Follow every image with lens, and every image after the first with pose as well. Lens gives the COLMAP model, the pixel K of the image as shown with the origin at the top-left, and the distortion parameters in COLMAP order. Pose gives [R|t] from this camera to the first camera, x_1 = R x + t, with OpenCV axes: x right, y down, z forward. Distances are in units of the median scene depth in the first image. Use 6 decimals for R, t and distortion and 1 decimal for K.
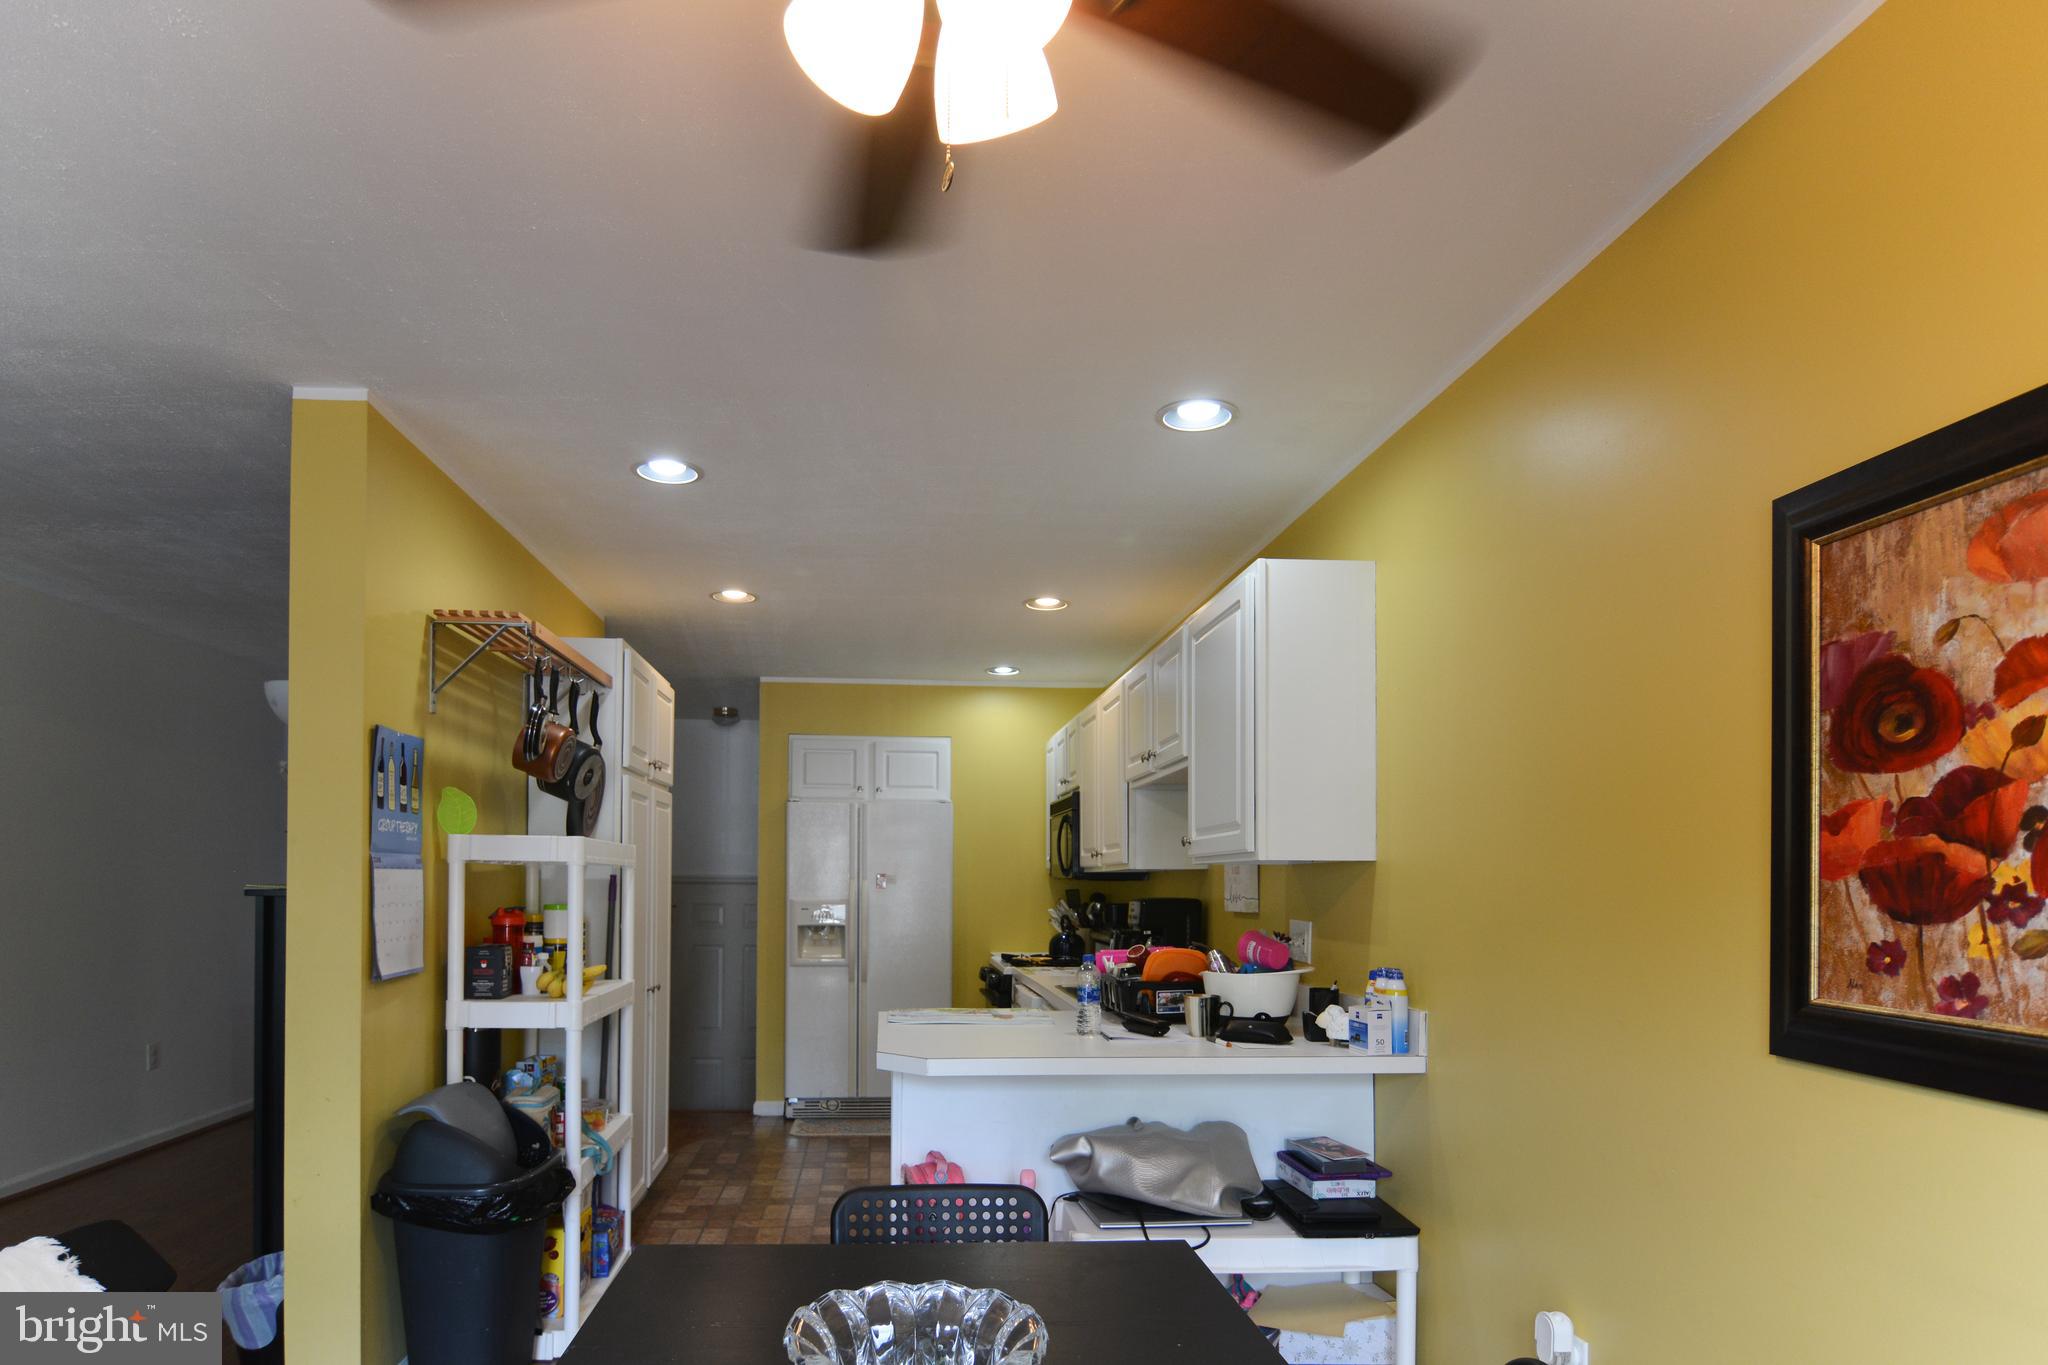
lens RADIAL K [[1164.5, 0, 952.2], [0, 1164.5, 885.4], [0, 0, 1]] dist [-0.010979, -0.006322]
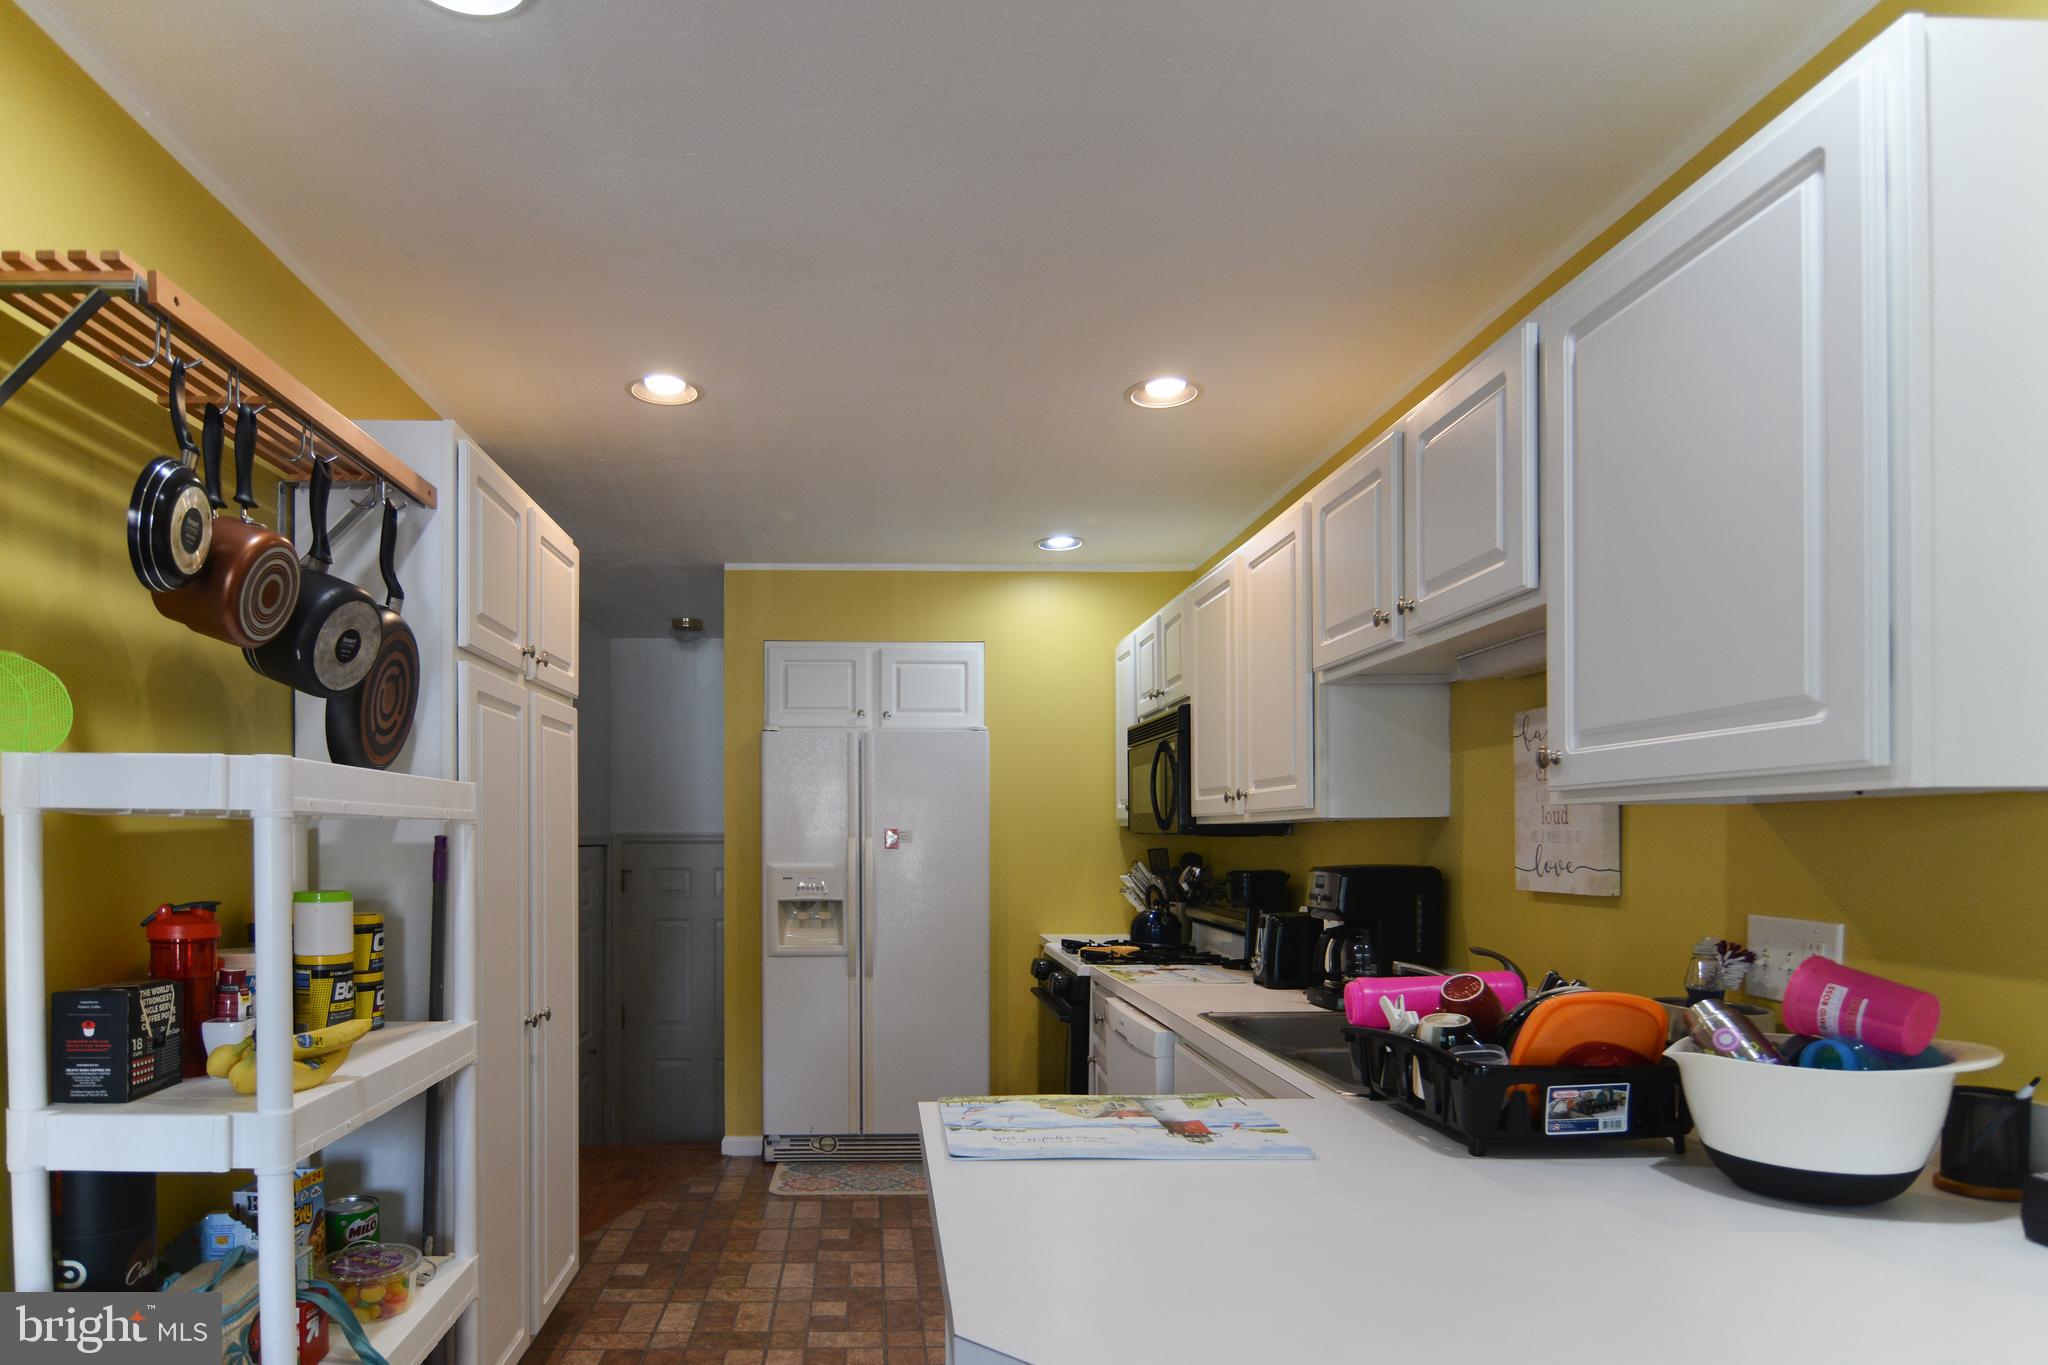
lens RADIAL K [[1164.5, 0, 871.9], [0, 1164.5, 851.2], [0, 0, 1]] dist [-0.010979, -0.006322]
pose [[0.998045, -0.008086, -0.061981, -0.057141], [0.008676, 0.999920, 0.009248, -0.006149], [0.061902, -0.009768, 0.998034, 0.554735]]
